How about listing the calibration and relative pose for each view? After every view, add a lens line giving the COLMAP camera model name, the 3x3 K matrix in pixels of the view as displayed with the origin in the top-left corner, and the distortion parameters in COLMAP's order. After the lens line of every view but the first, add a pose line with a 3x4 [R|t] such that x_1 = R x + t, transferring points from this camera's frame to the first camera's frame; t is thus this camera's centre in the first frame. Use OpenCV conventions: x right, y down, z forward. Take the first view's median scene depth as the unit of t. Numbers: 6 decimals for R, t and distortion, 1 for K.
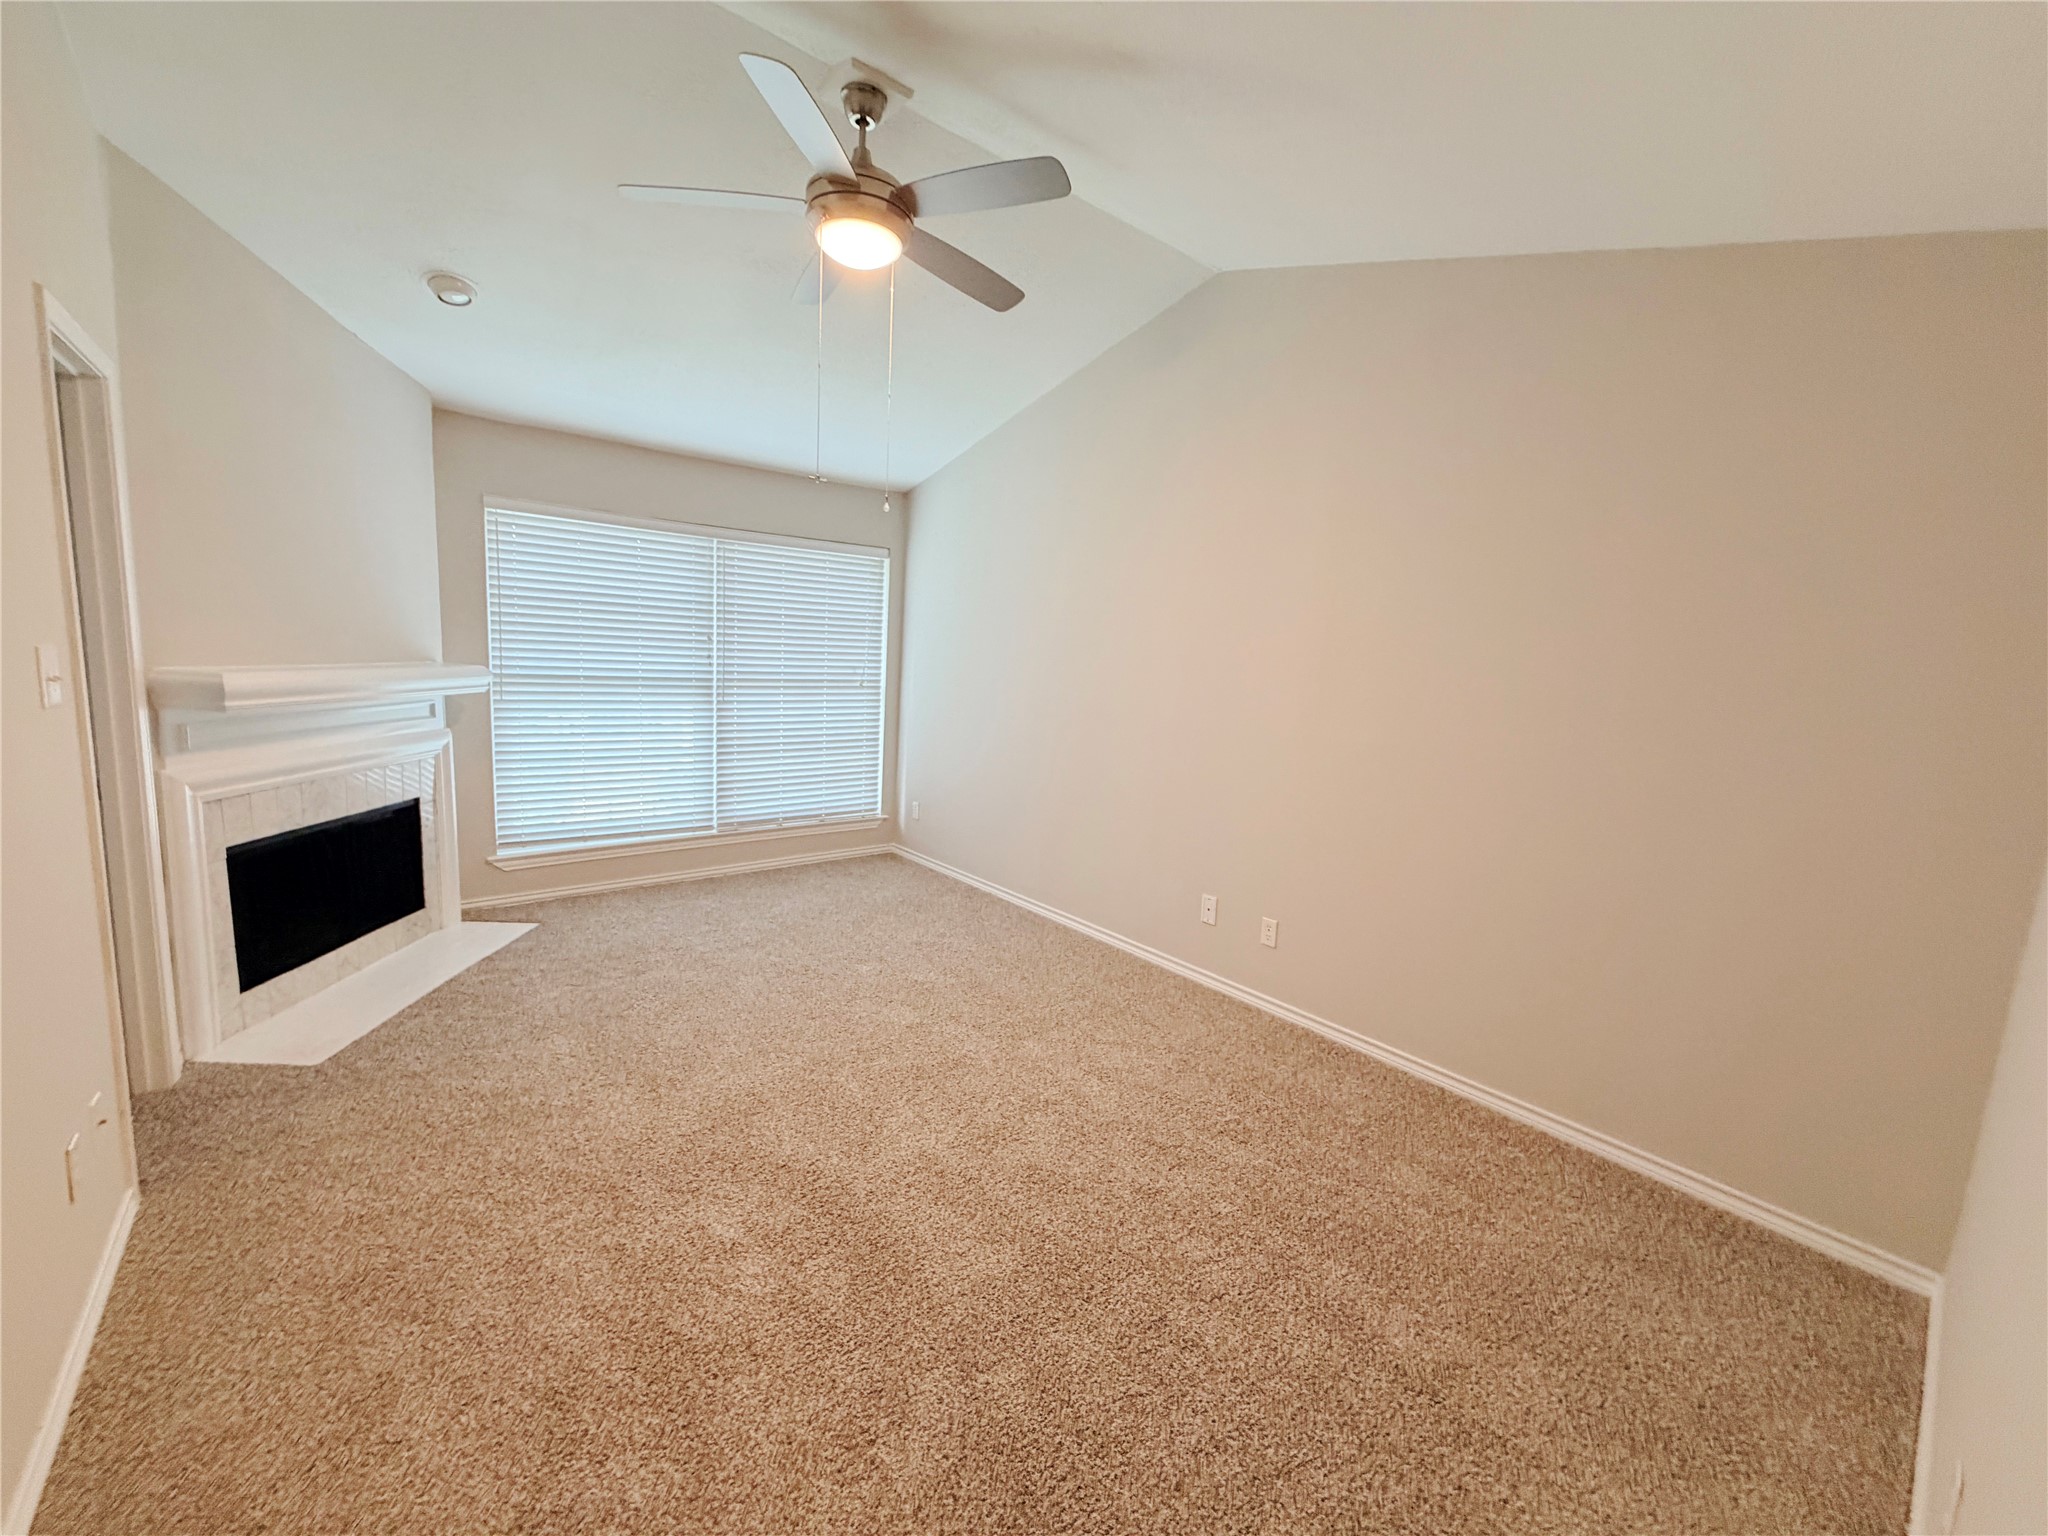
lens RADIAL K [[846.9, 0, 1024.0], [0, 846.9, 768.0], [0, 0, 1]] dist [0.001162, 0.000310]
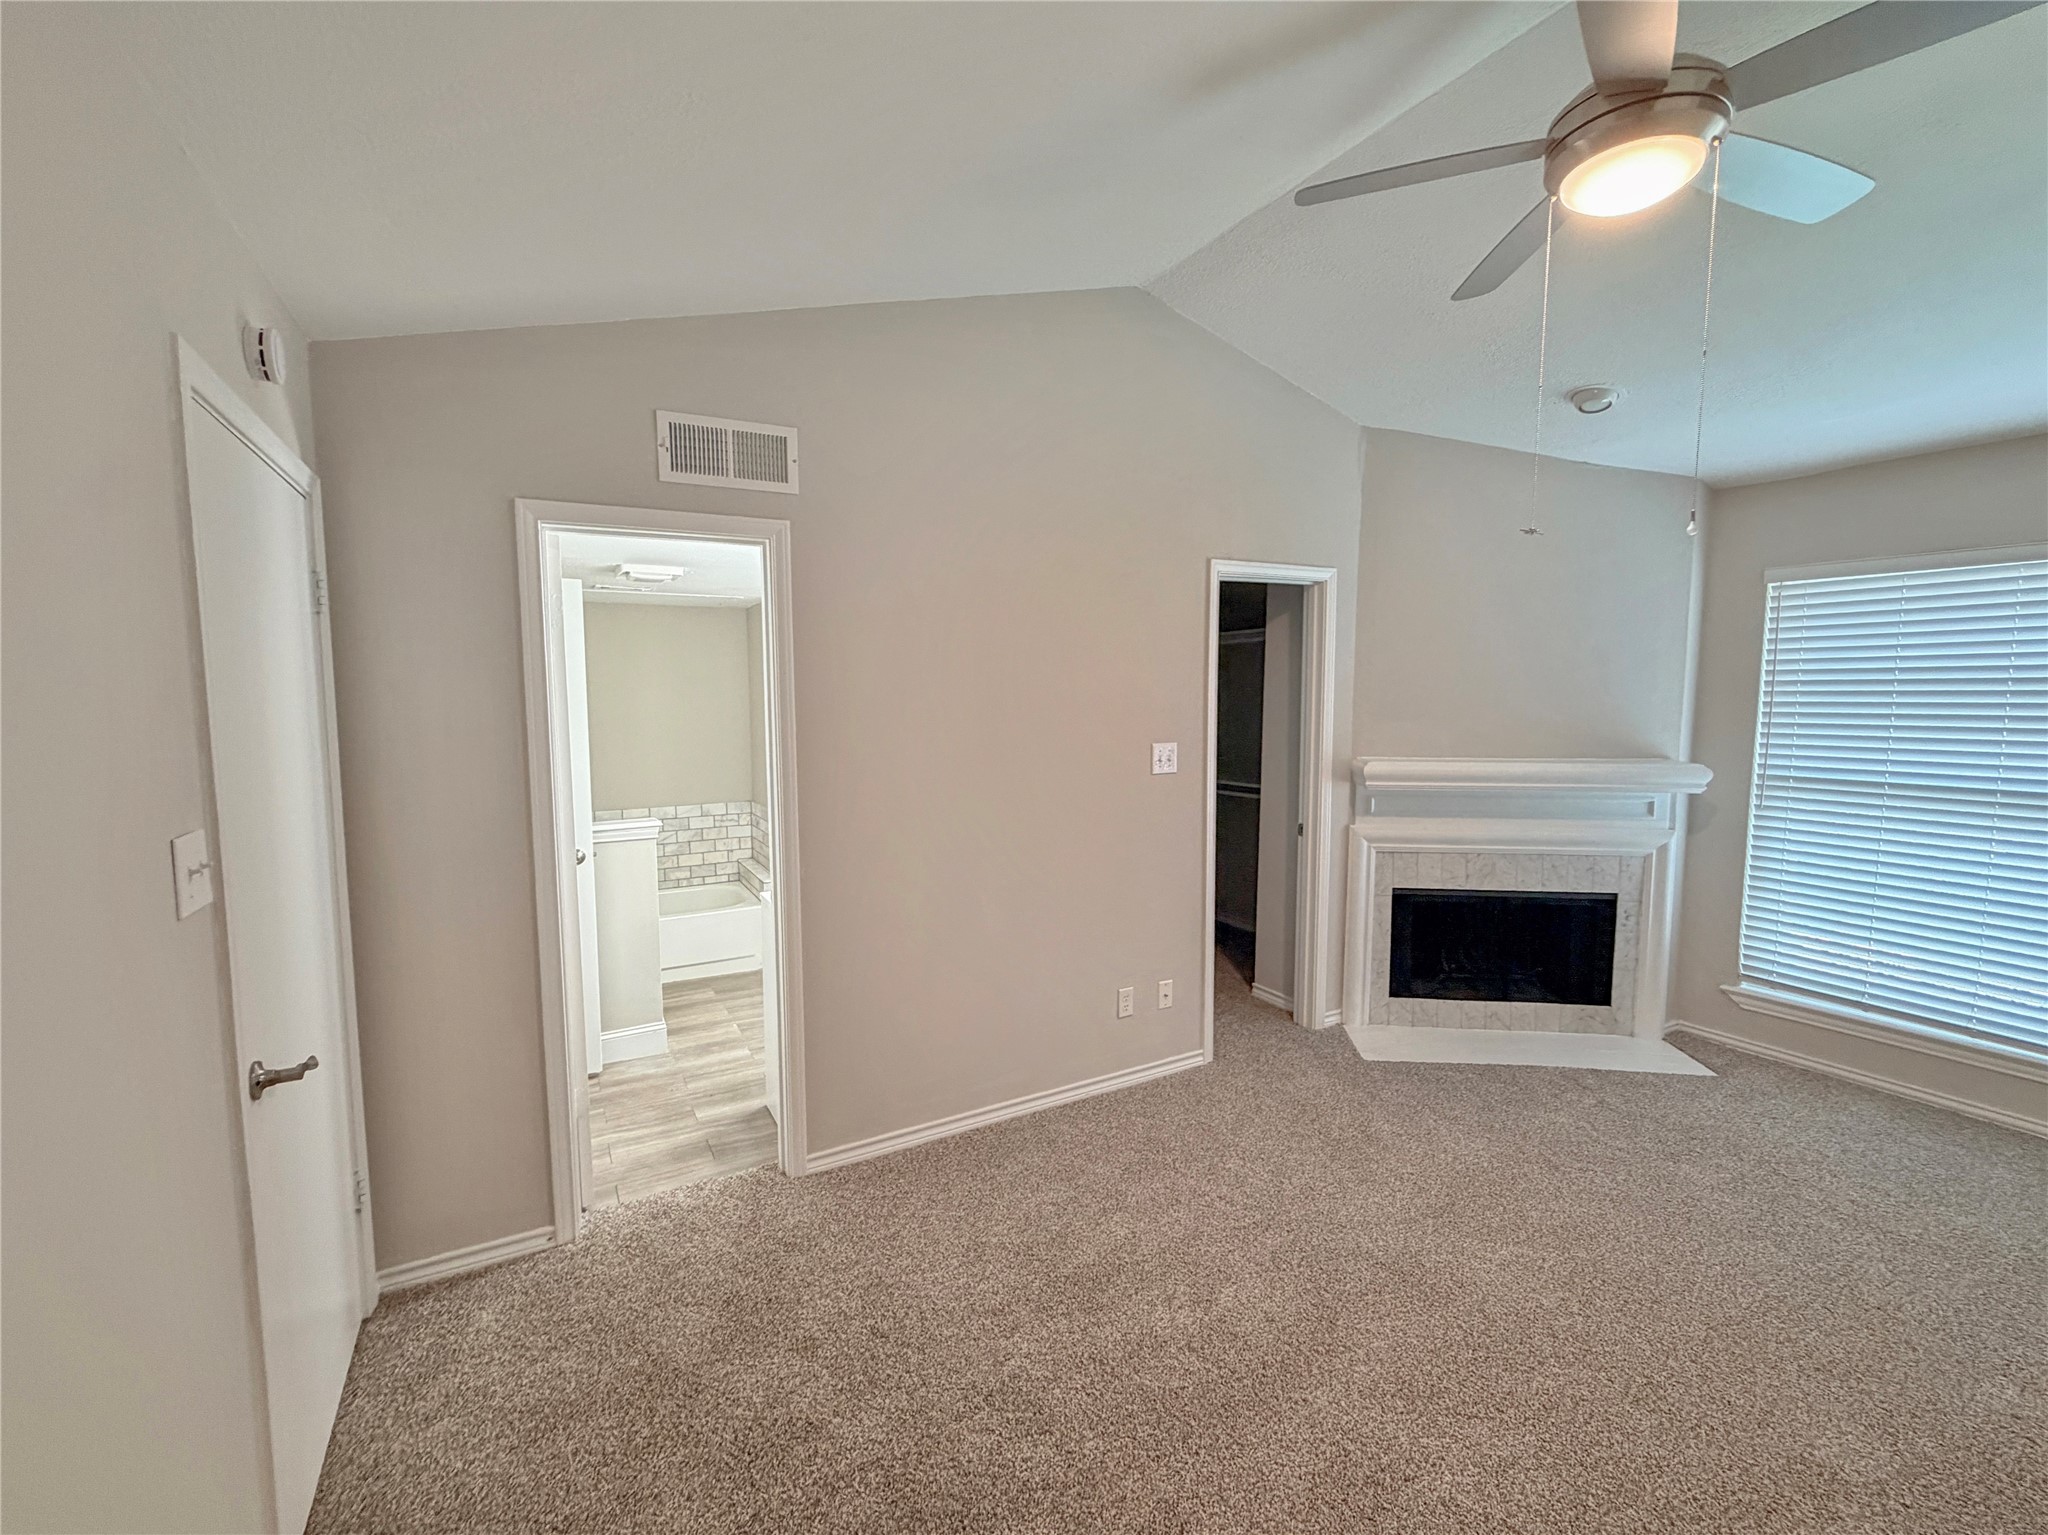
lens RADIAL K [[871.7, 0, 994.3], [0, 871.7, 770.0], [0, 0, 1]] dist [0.000784, 0.000002]
pose [[-0.217745, 0.035716, -0.975352, 0.431691], [-0.134695, 0.988668, 0.066274, -0.077471], [0.966667, 0.145805, -0.210467, 0.491245]]
